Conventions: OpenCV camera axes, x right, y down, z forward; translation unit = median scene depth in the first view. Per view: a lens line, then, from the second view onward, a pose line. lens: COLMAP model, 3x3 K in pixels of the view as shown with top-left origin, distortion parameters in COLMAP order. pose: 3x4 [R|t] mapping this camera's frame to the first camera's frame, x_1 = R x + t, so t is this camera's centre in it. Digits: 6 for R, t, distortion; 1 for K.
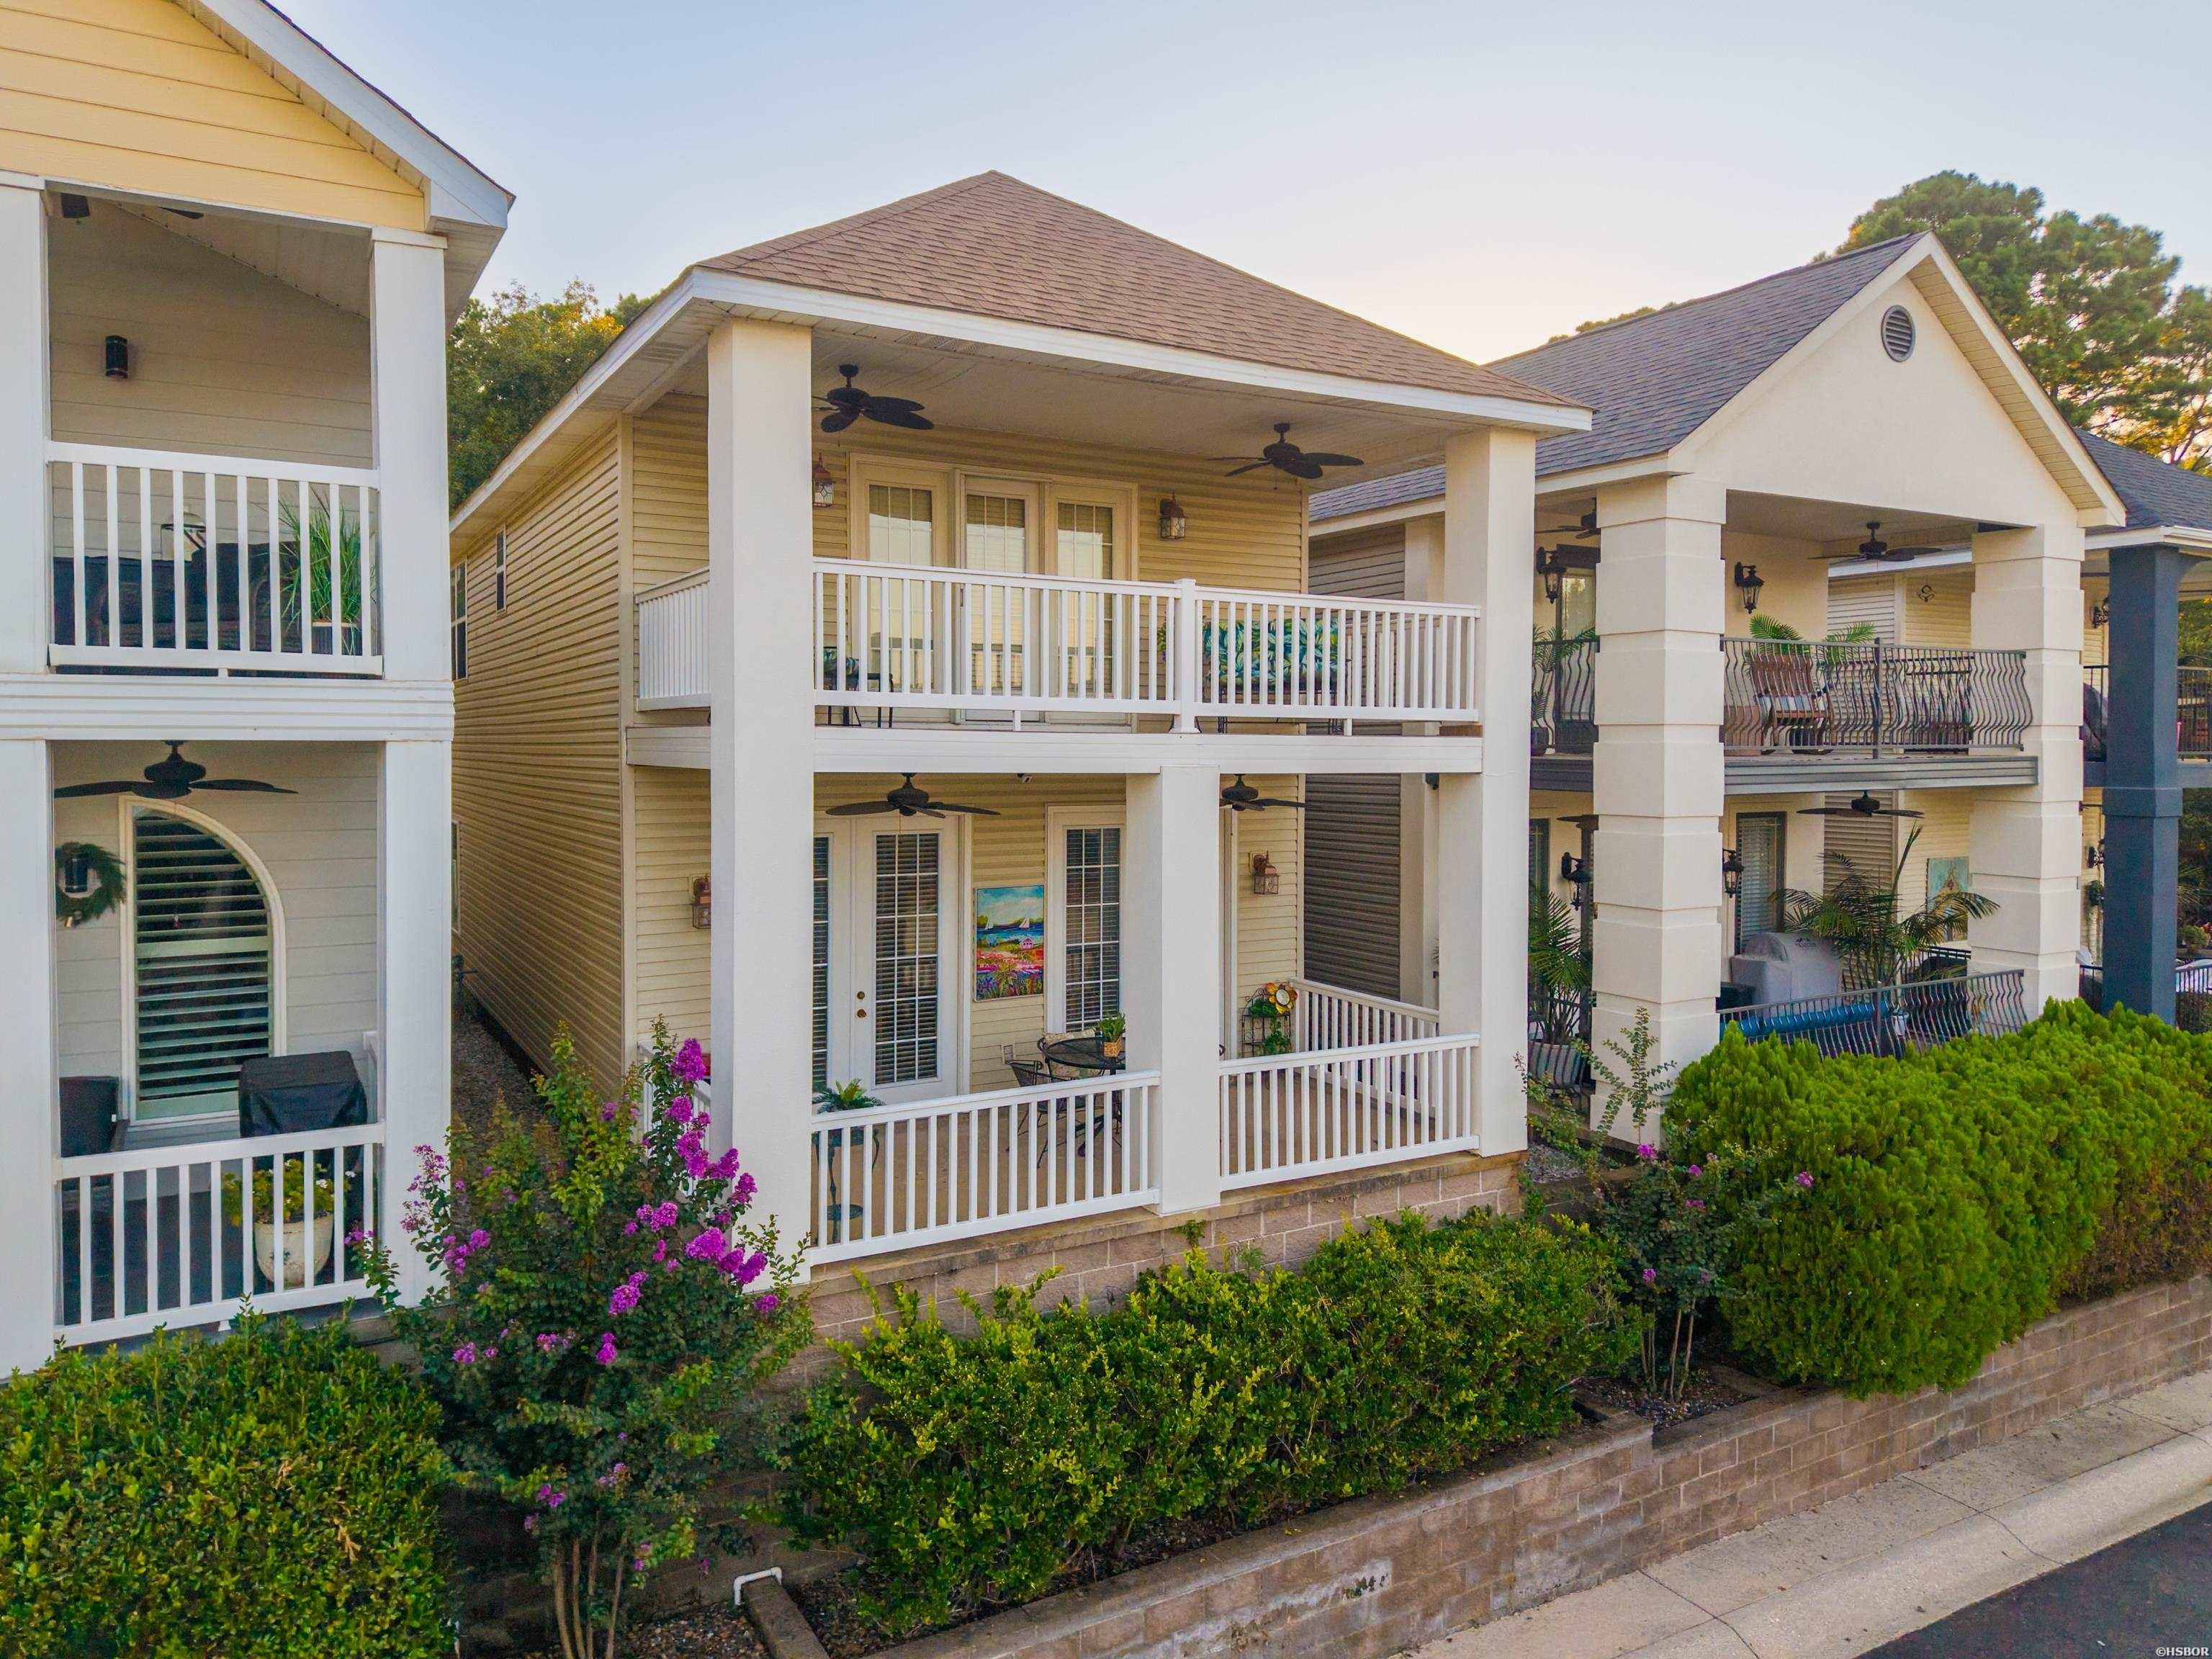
lens RADIAL K [[1519.3, 0, 1135.6], [0, 1519.3, 769.9], [0, 0, 1]] dist [0.006555, -0.000333]
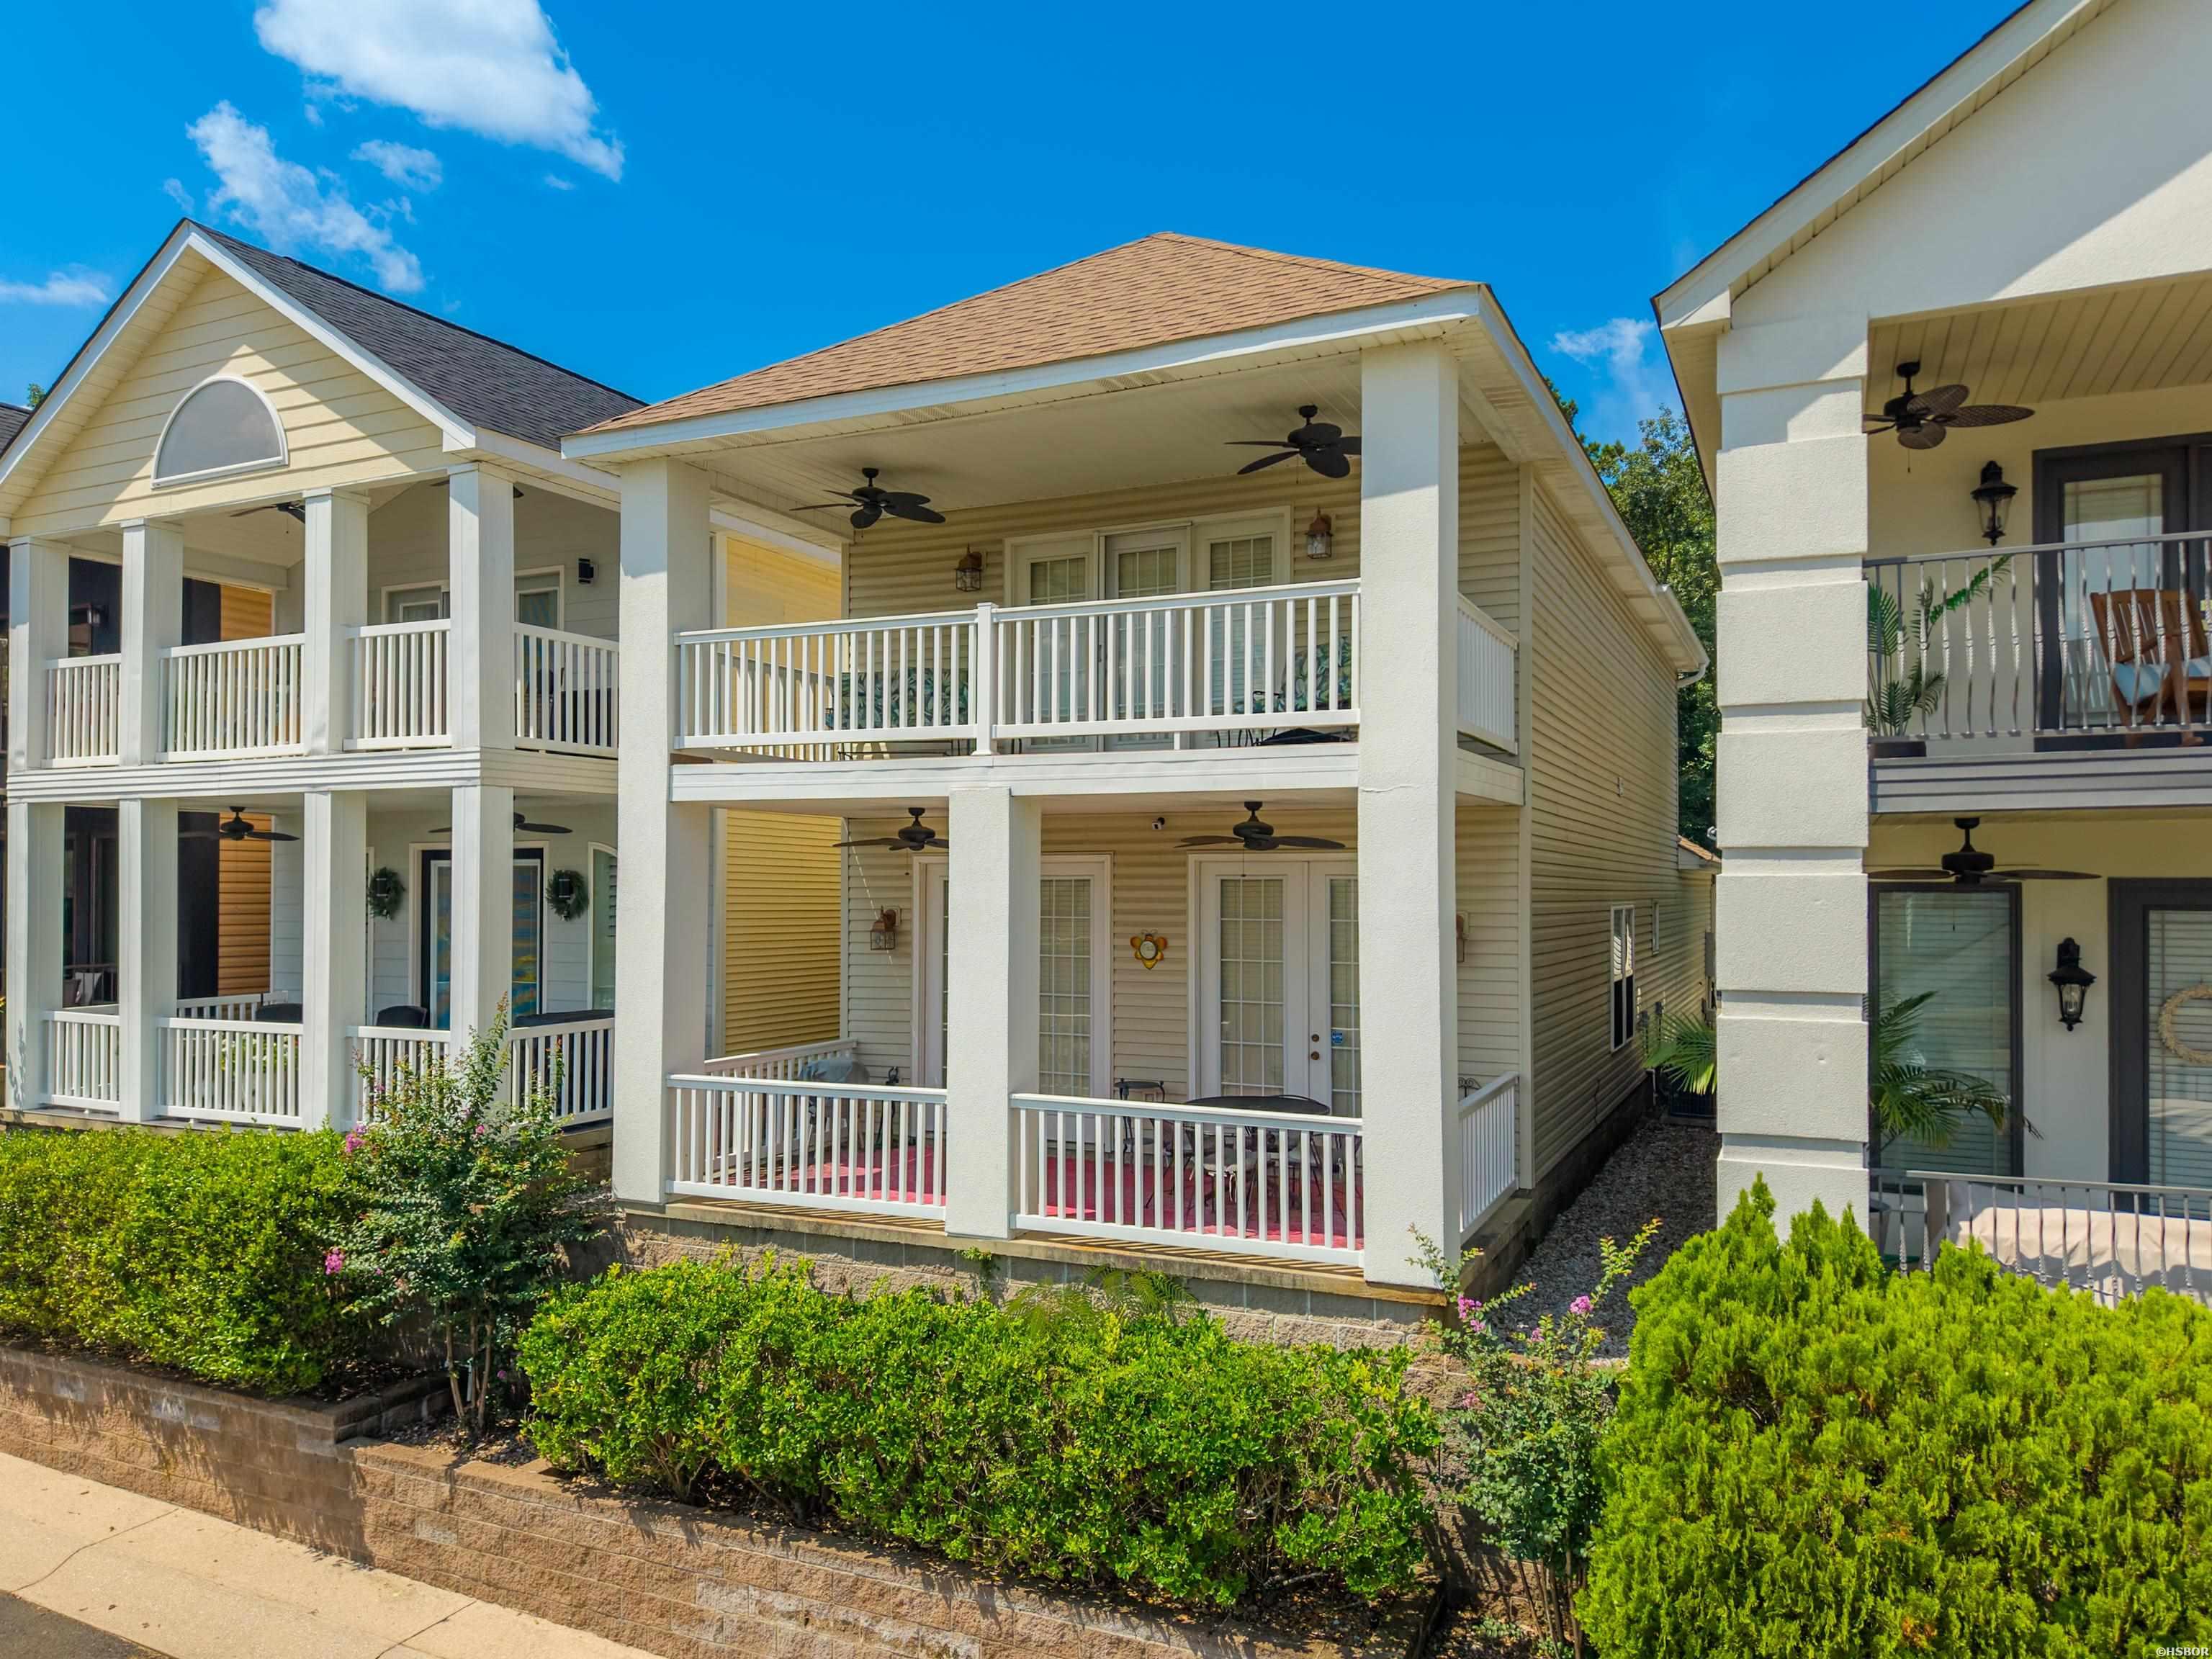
lens RADIAL K [[1531.1, 0, 1109.7], [0, 1531.1, 873.1], [0, 0, 1]] dist [0.003376, -0.002036]
pose [[0.565132, -0.015477, -0.824855, 0.889956], [-0.014098, 0.999497, -0.028413, 0.078596], [0.824880, 0.027686, 0.564629, 0.491596]]
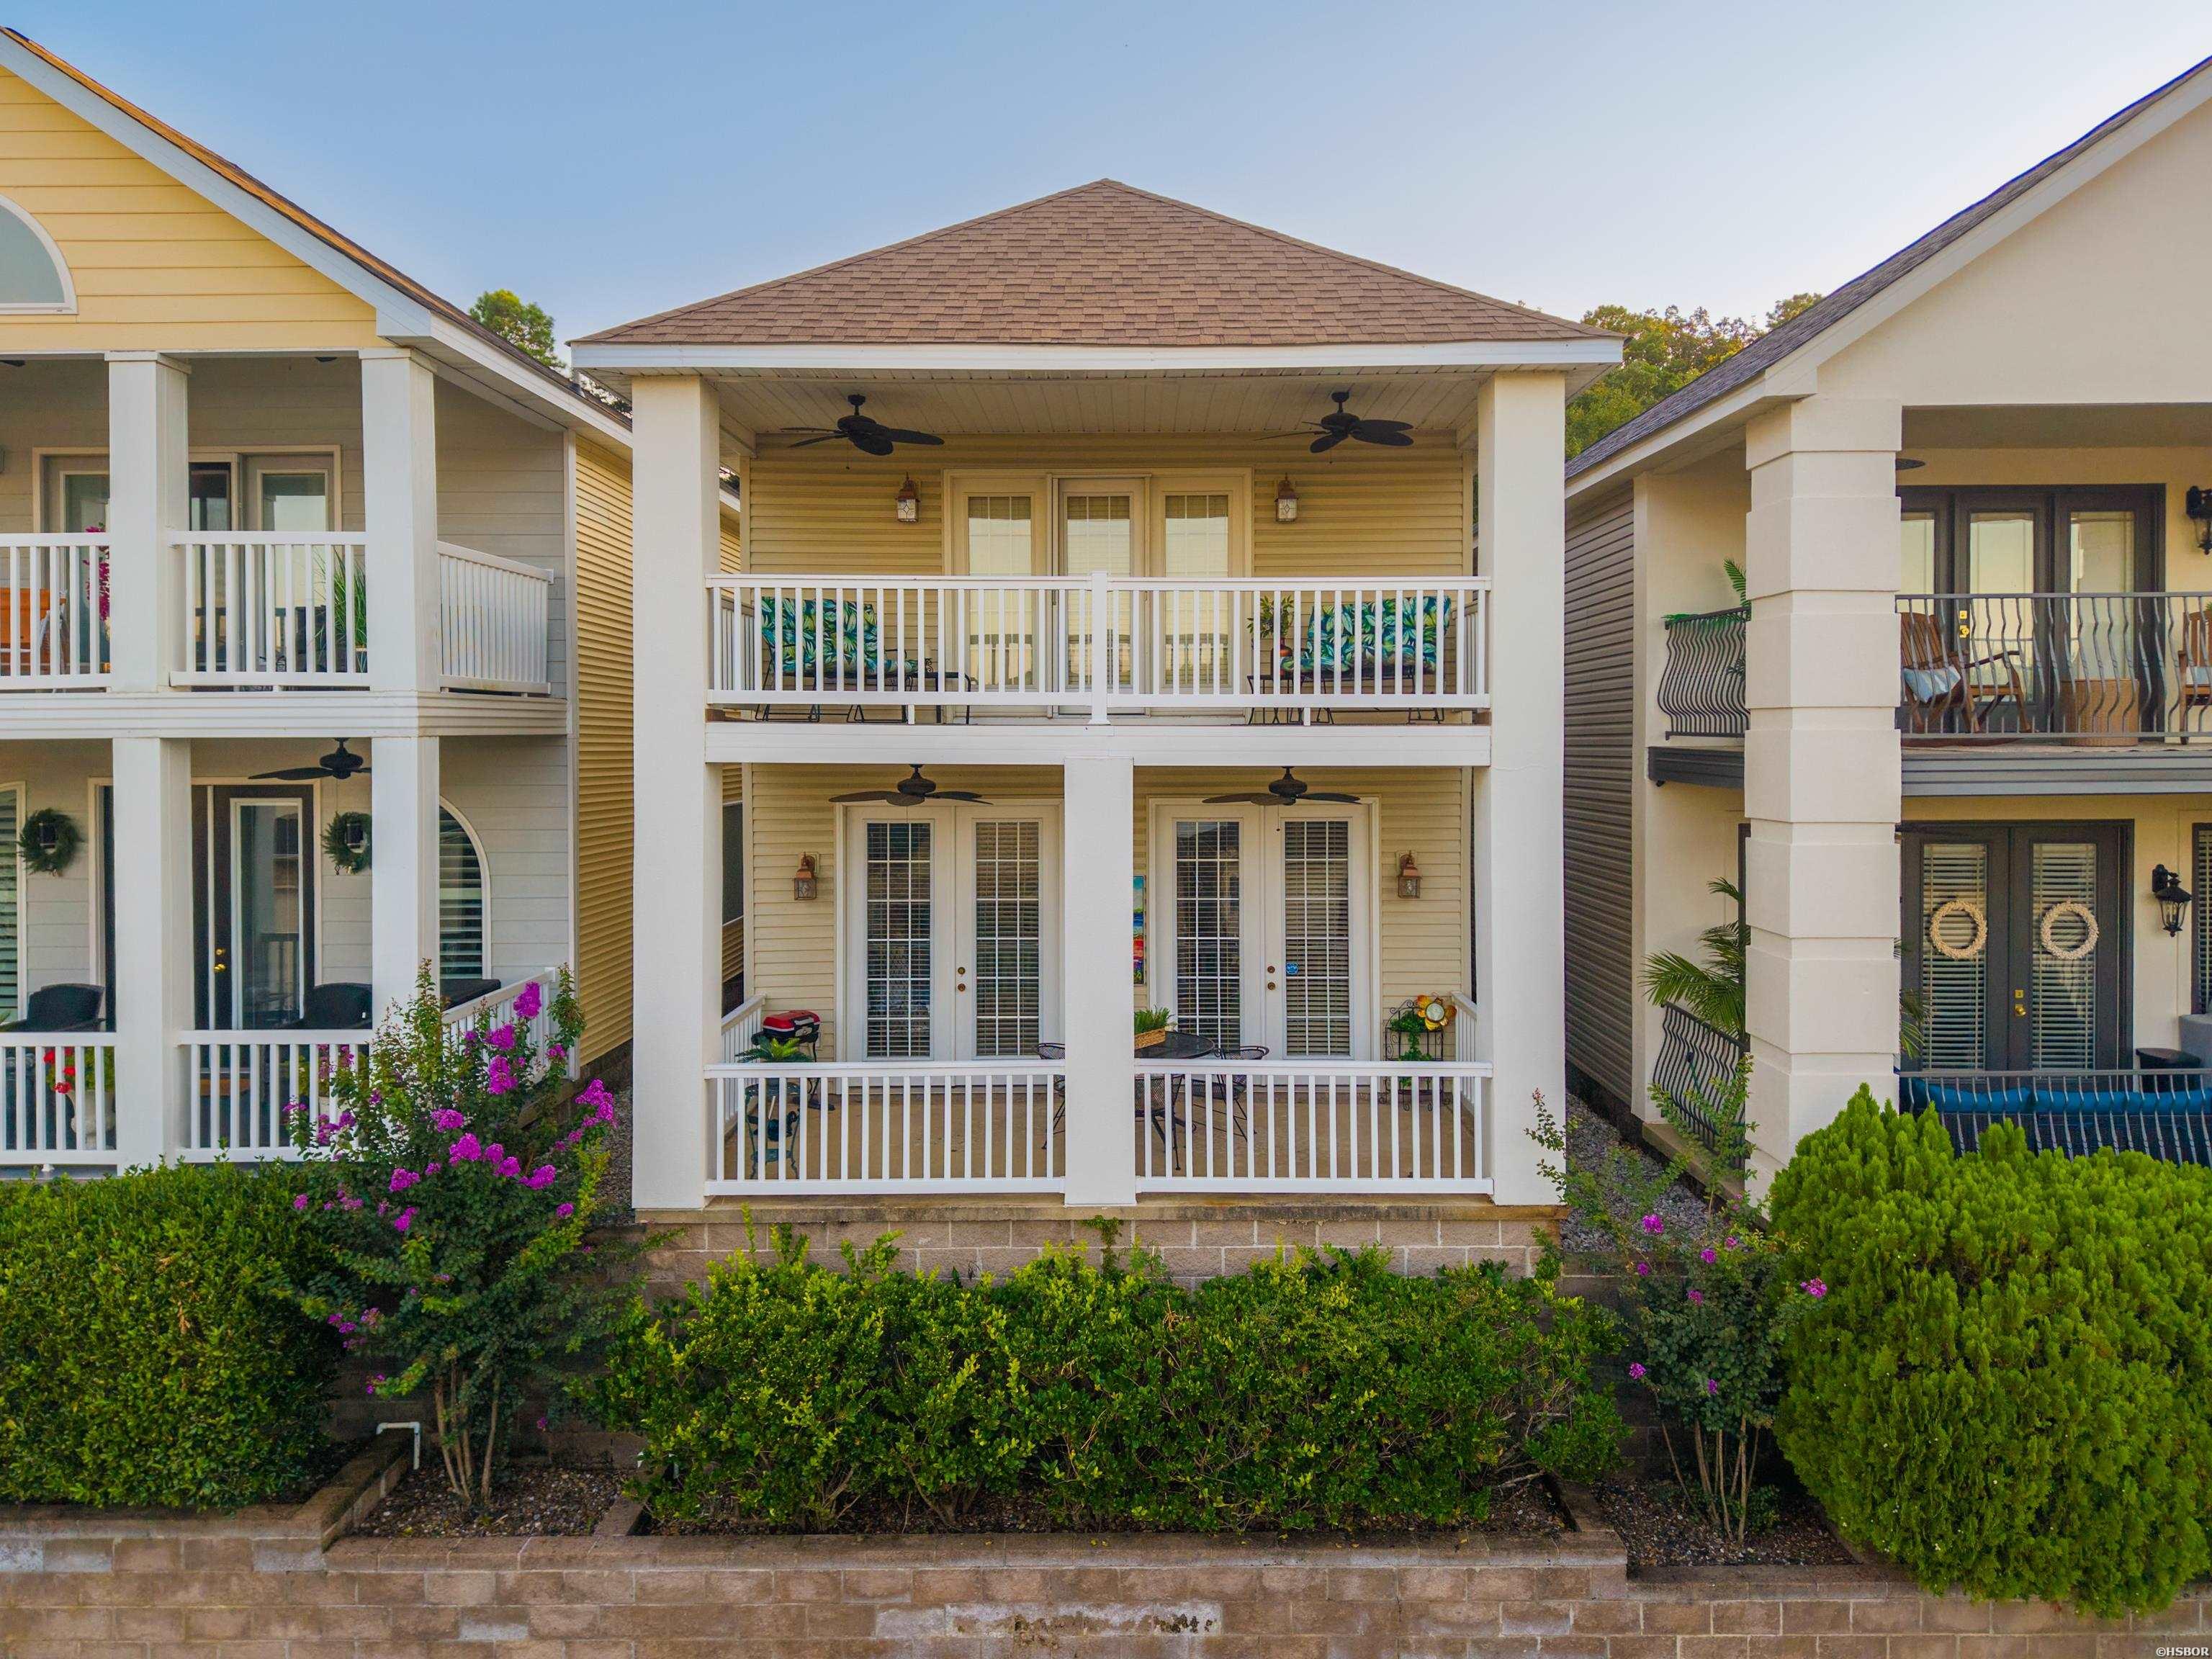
lens RADIAL K [[1559.6, 0, 1128.0], [0, 1559.6, 746.2], [0, 0, 1]] dist [0.005720, -0.004417]
pose [[0.860748, -0.002889, -0.509024, 0.557946], [-0.003198, 0.999933, -0.011085, 0.001146], [0.509022, 0.011169, 0.860681, 0.127129]]
